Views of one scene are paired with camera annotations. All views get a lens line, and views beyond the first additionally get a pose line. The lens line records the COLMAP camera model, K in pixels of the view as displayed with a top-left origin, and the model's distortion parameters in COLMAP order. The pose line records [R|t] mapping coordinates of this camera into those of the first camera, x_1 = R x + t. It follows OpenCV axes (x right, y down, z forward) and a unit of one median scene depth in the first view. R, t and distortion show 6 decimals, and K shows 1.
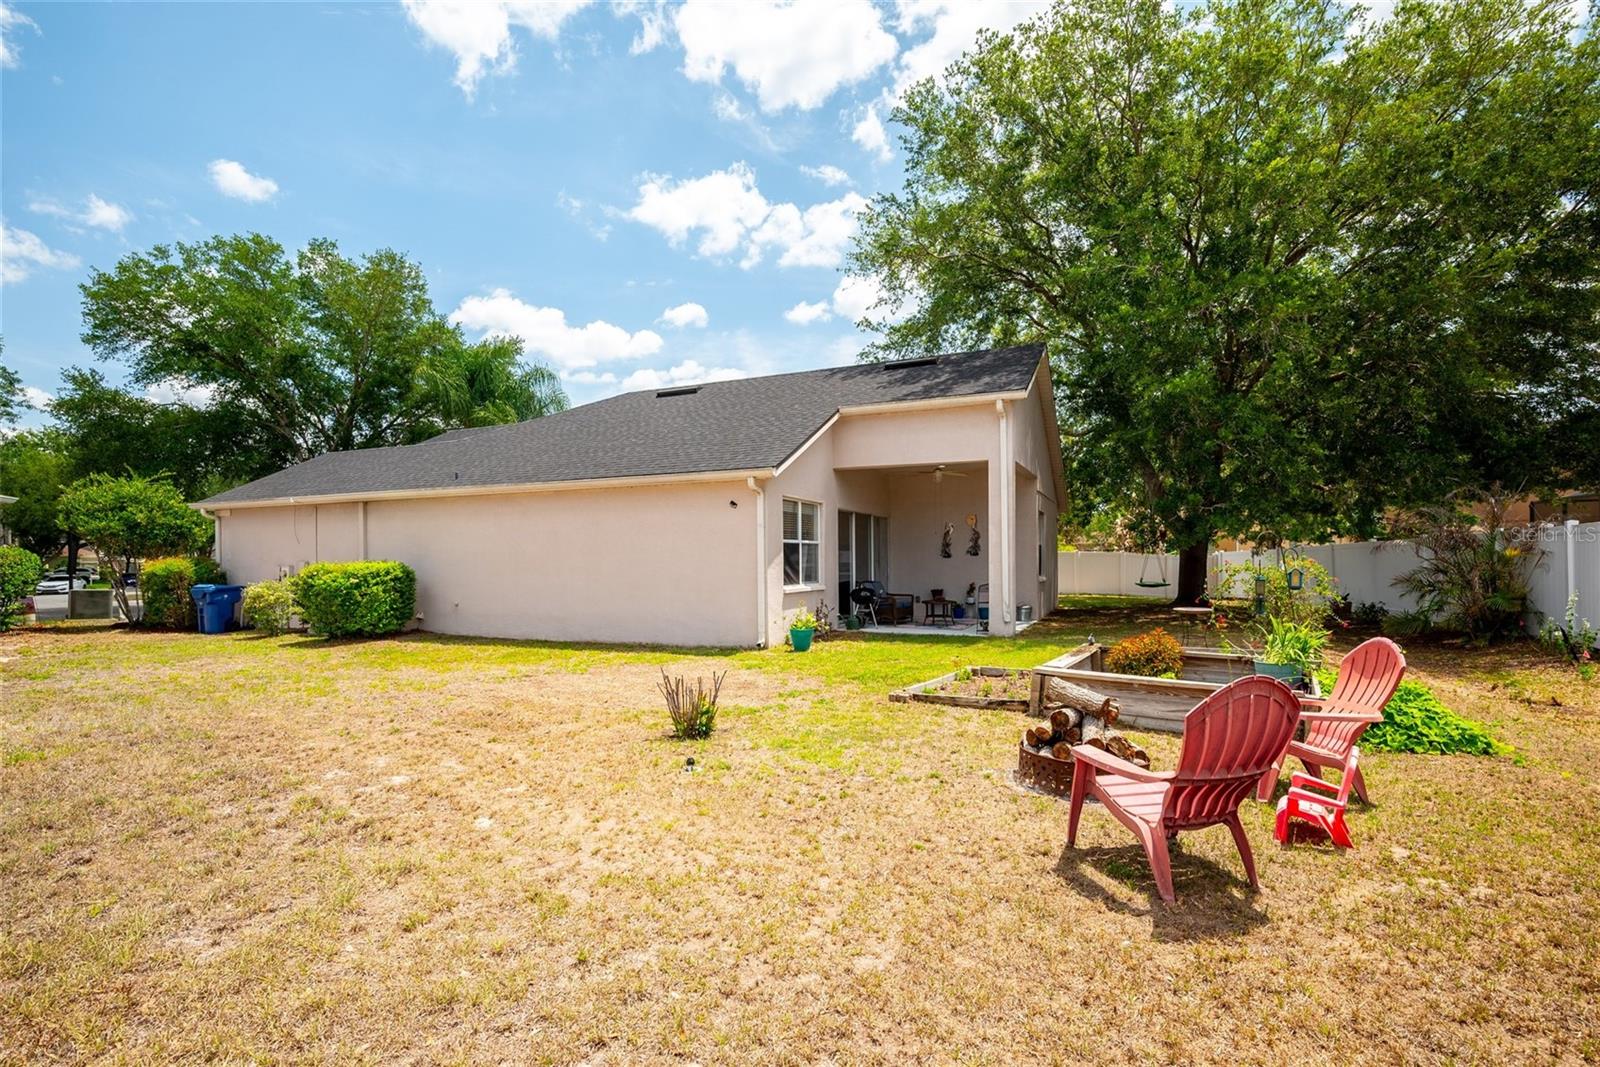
lens RADIAL K [[757.1, 0, 800.5], [0, 757.1, 539.0], [0, 0, 1]] dist [0.002451, 0.000484]
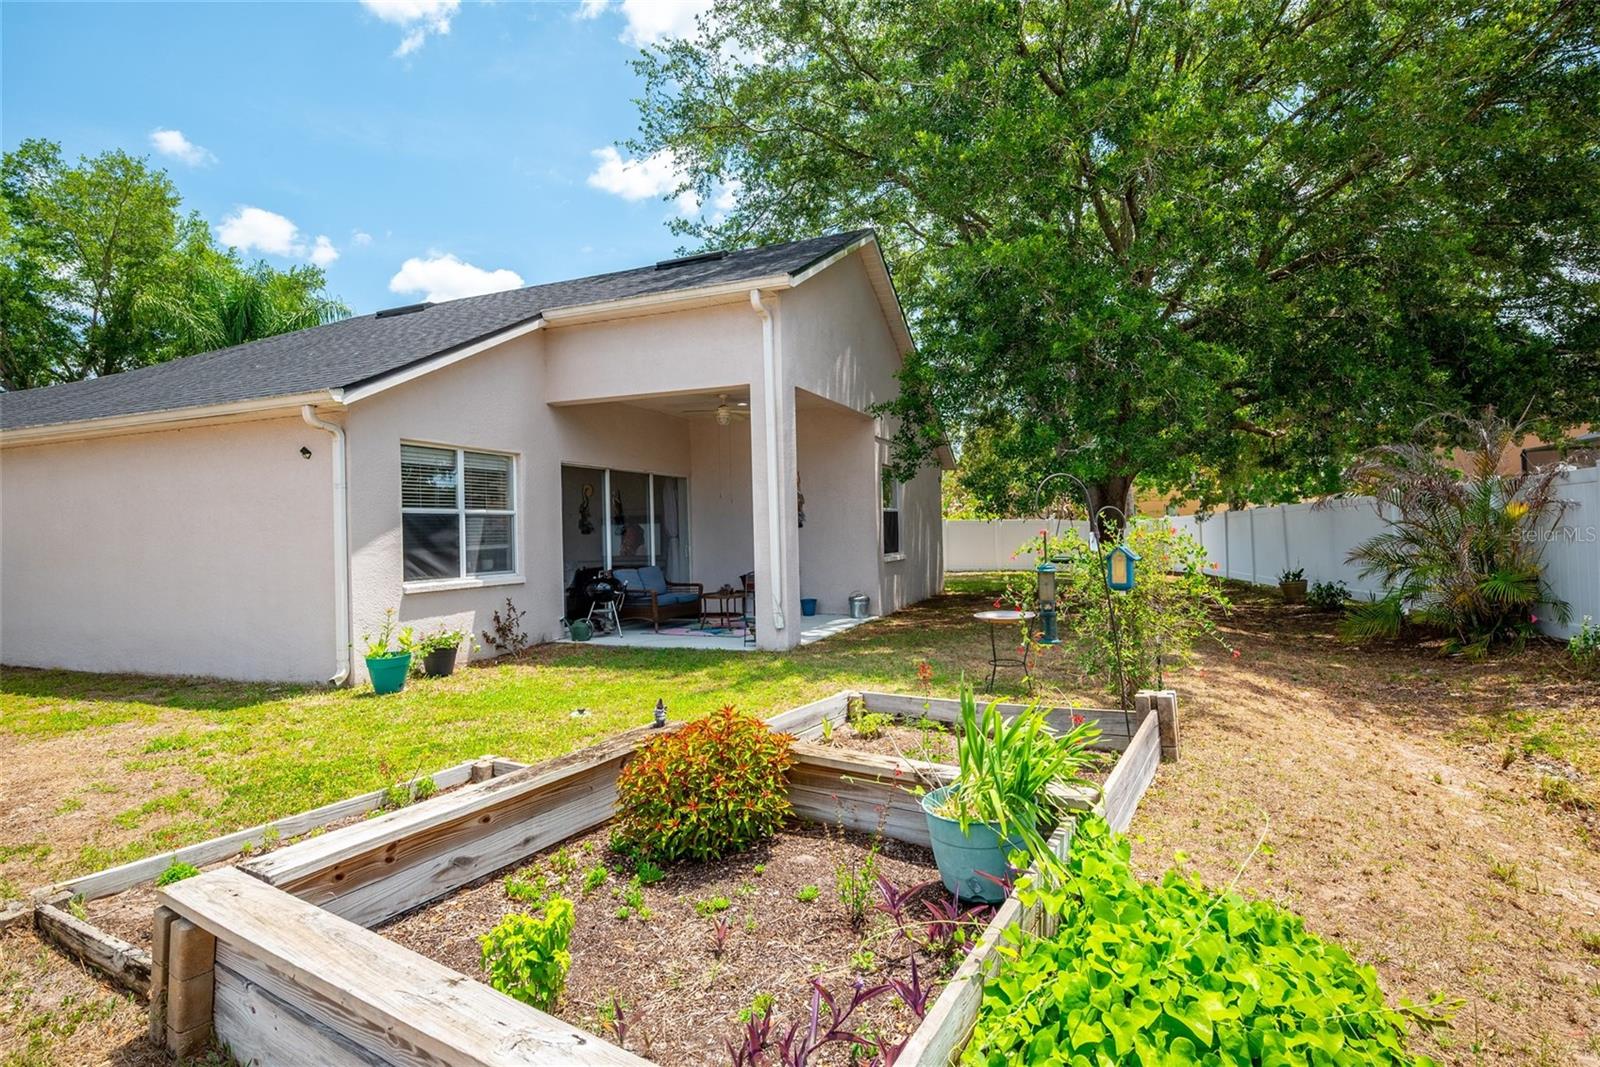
lens RADIAL K [[801.5, 0, 799.1], [0, 801.5, 488.3], [0, 0, 1]] dist [-0.002087, 0.000056]
pose [[0.999178, -0.014249, 0.037939, 0.265644], [0.015272, 0.999523, -0.026828, 0.006828], [-0.037538, 0.027385, 0.998920, 0.301511]]
